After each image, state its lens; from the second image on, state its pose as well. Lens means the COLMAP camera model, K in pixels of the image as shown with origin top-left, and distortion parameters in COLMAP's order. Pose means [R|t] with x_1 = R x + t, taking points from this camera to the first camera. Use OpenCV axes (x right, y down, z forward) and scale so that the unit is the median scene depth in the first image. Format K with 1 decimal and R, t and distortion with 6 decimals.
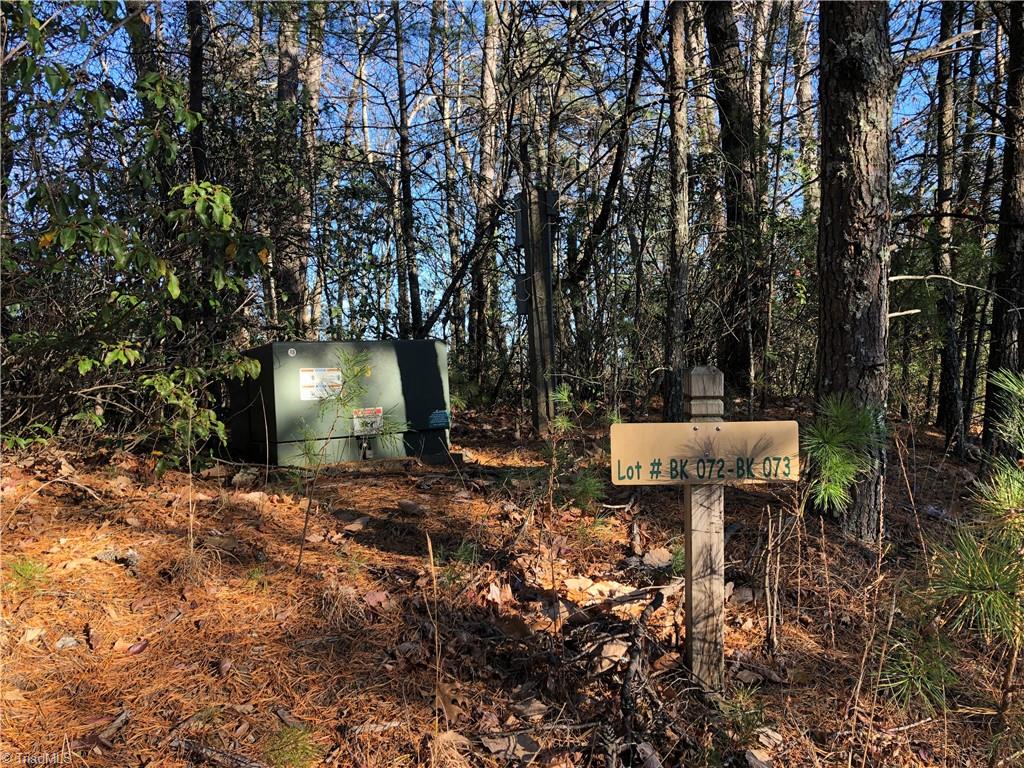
lens RADIAL K [[845.1, 0, 513.2], [0, 845.1, 382.2], [0, 0, 1]] dist [0.030141, -0.017205]
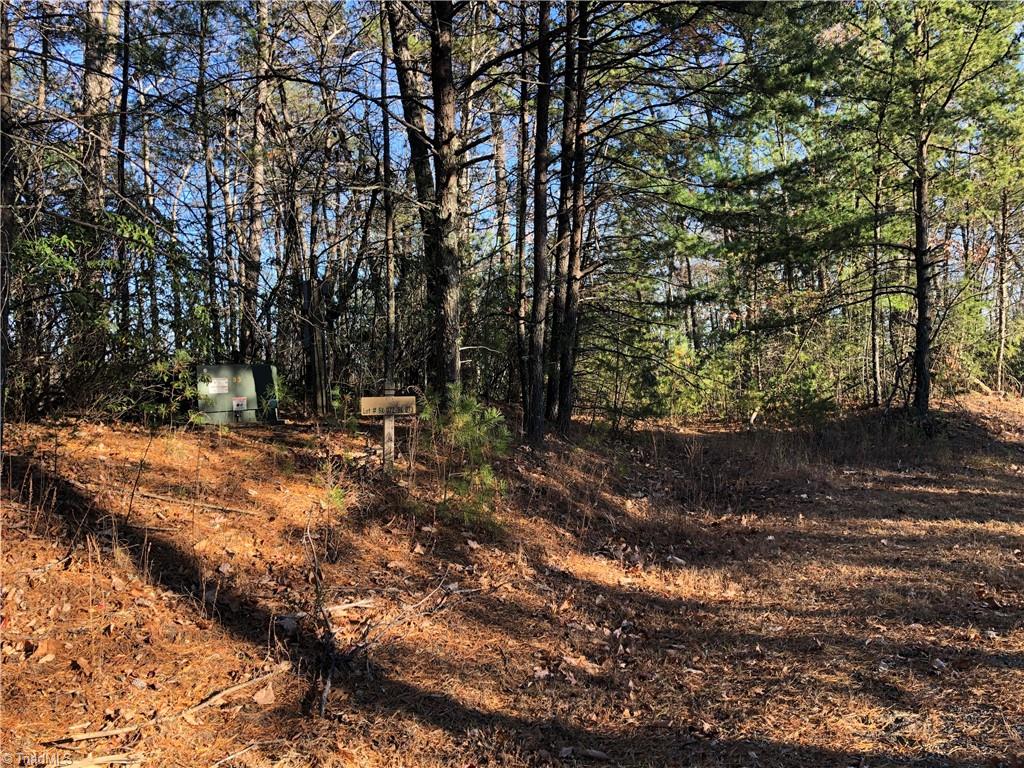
lens RADIAL K [[845.1, 0, 513.6], [0, 845.1, 383.5], [0, 0, 1]] dist [0.030141, -0.017205]
pose [[0.953135, 0.009385, 0.302398, -0.231521], [-0.007626, 0.999946, -0.006998, 0.009927], [-0.302448, 0.004364, 0.953156, -1.704530]]
